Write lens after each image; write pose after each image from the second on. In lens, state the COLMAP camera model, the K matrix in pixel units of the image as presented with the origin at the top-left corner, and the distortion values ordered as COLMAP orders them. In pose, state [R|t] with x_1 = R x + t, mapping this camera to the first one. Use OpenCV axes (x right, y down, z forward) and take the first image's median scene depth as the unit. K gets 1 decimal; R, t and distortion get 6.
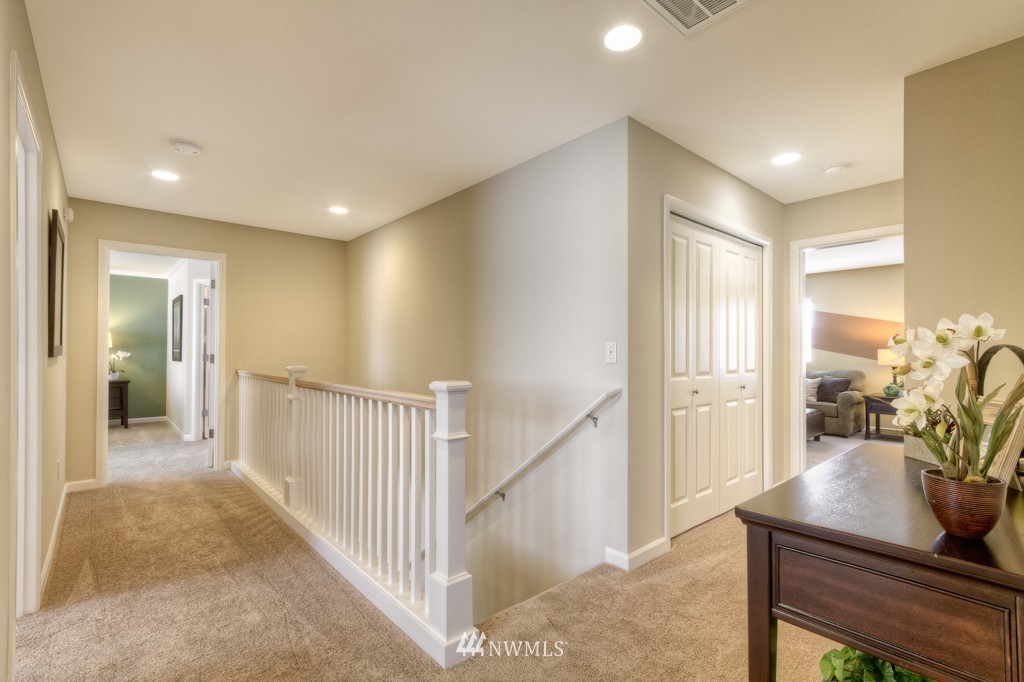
lens RADIAL K [[486.6, 0, 512.4], [0, 486.6, 347.3], [0, 0, 1]] dist [-0.003324, 0.001412]
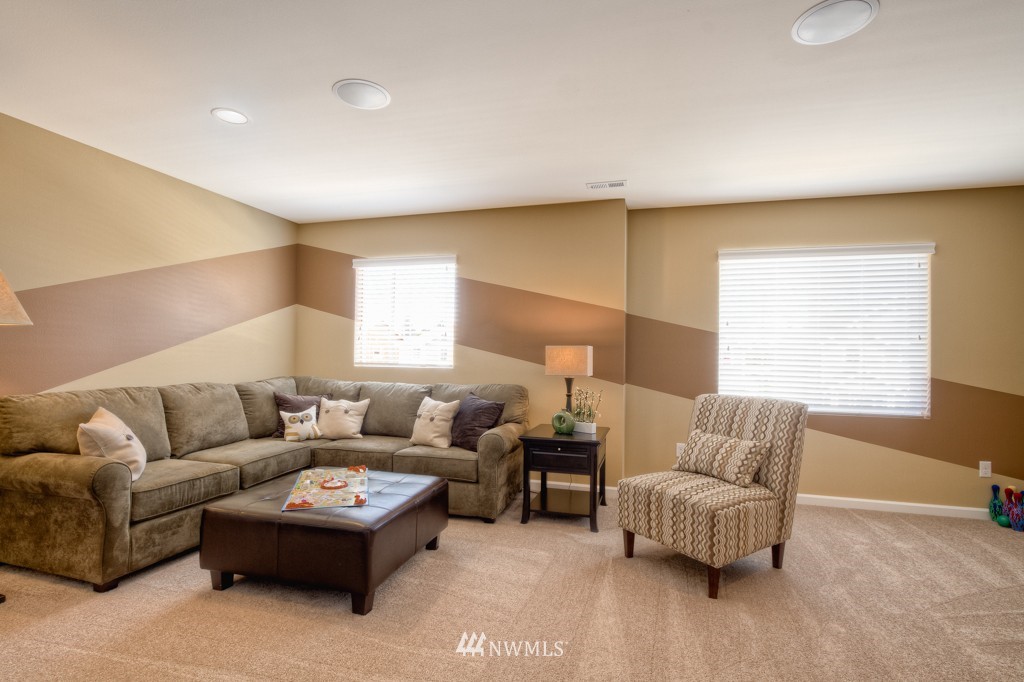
lens RADIAL K [[486.6, 0, 514.3], [0, 486.6, 342.8], [0, 0, 1]] dist [-0.003324, 0.001412]
pose [[0.851157, 0.007540, 0.524858, 0.440060], [-0.004893, 0.999967, -0.006430, 0.003771], [-0.524889, 0.002905, 0.851166, 0.557620]]
